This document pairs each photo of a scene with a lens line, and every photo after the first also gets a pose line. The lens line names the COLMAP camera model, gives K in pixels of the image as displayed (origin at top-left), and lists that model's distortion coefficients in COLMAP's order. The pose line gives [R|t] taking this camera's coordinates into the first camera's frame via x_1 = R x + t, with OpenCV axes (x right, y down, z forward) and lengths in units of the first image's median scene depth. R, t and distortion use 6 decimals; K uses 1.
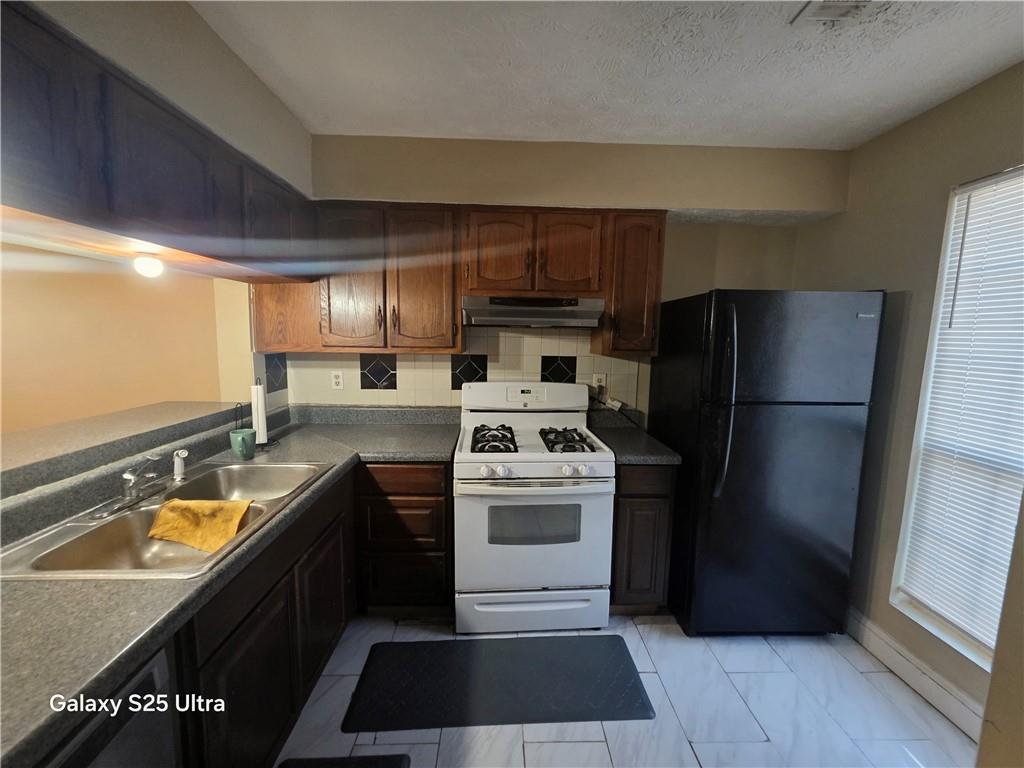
lens RADIAL K [[411.1, 0, 517.6], [0, 411.1, 383.6], [0, 0, 1]] dist [0.000590, 0.000099]
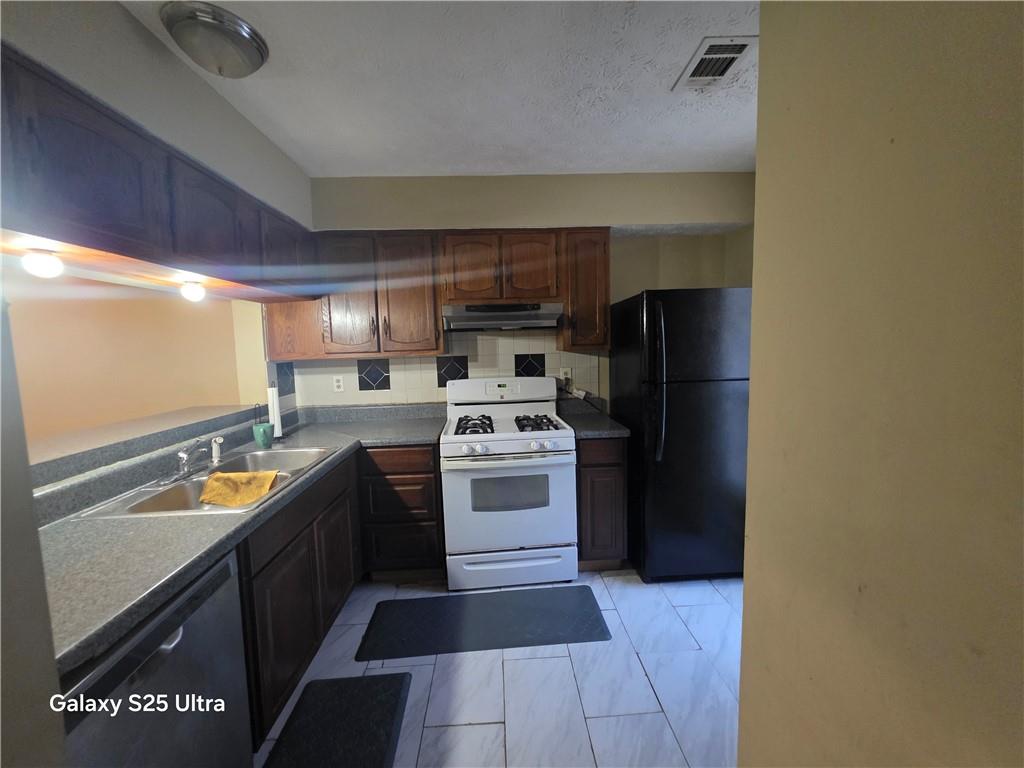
lens RADIAL K [[408.9, 0, 515.8], [0, 408.9, 383.4], [0, 0, 1]] dist [0.001278, 0.000231]
pose [[0.998840, -0.047392, 0.008575, 0.060370], [0.047600, 0.998529, -0.025947, 0.054817], [-0.007332, 0.026325, 0.999627, -0.186763]]
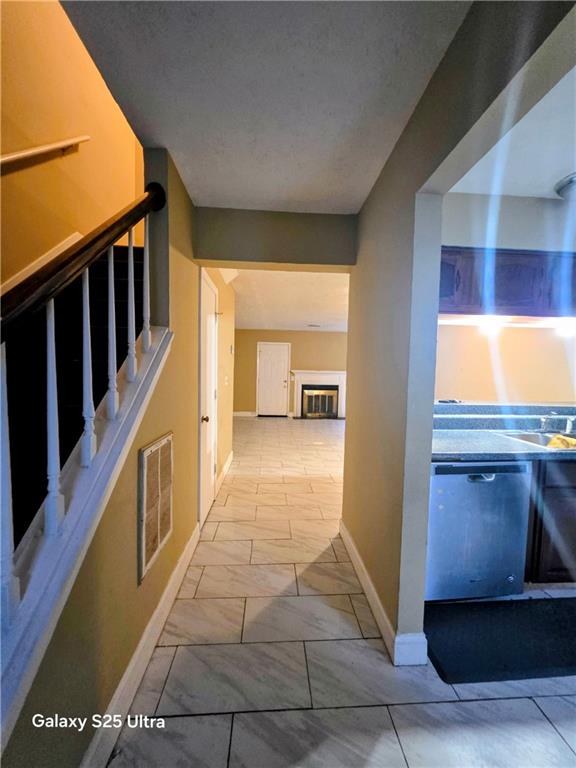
lens RADIAL K [[308.3, 0, 288.0], [0, 308.3, 384.0], [0, 0, 1]] dist [0.000590, 0.000099]
pose [[0.020840, 0.030642, -0.999313, 0.477322], [-0.140573, 0.989691, 0.027416, 0.115596], [0.989851, 0.139905, 0.024933, -0.311089]]
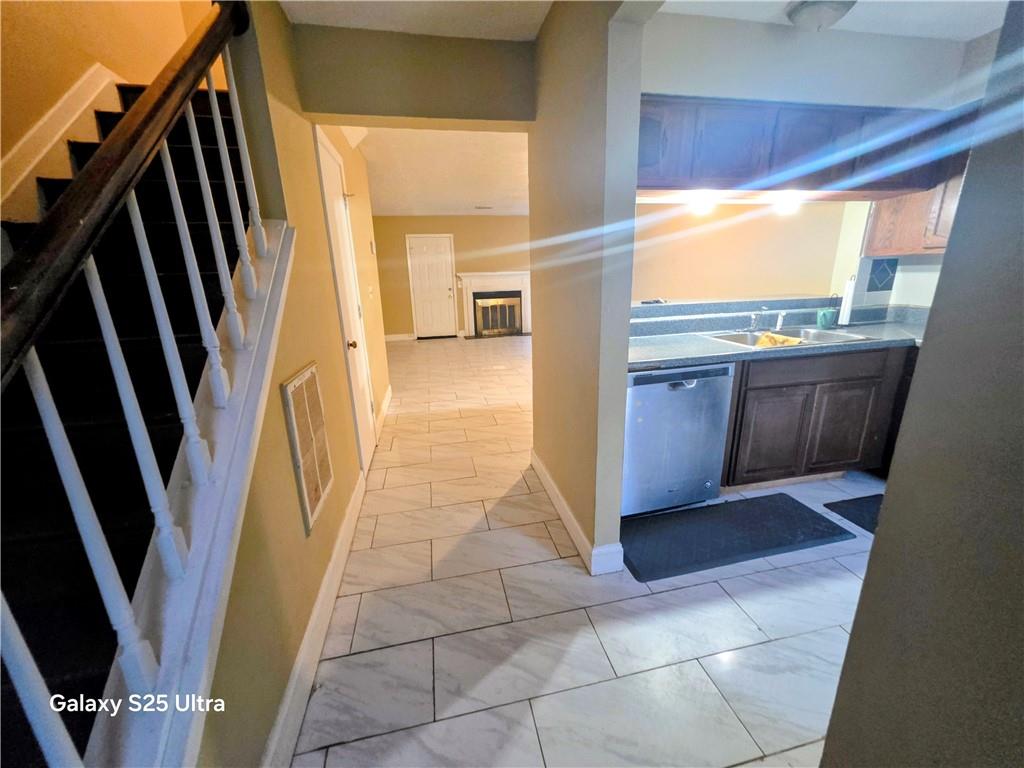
lens RADIAL K [[408.9, 0, 515.8], [0, 408.9, 383.4], [0, 0, 1]] dist [0.001278, 0.000231]
pose [[0.170964, 0.241334, -0.955264, 0.545050], [-0.087271, 0.969437, 0.229295, 0.118466], [0.981405, 0.044166, 0.186800, -0.323041]]
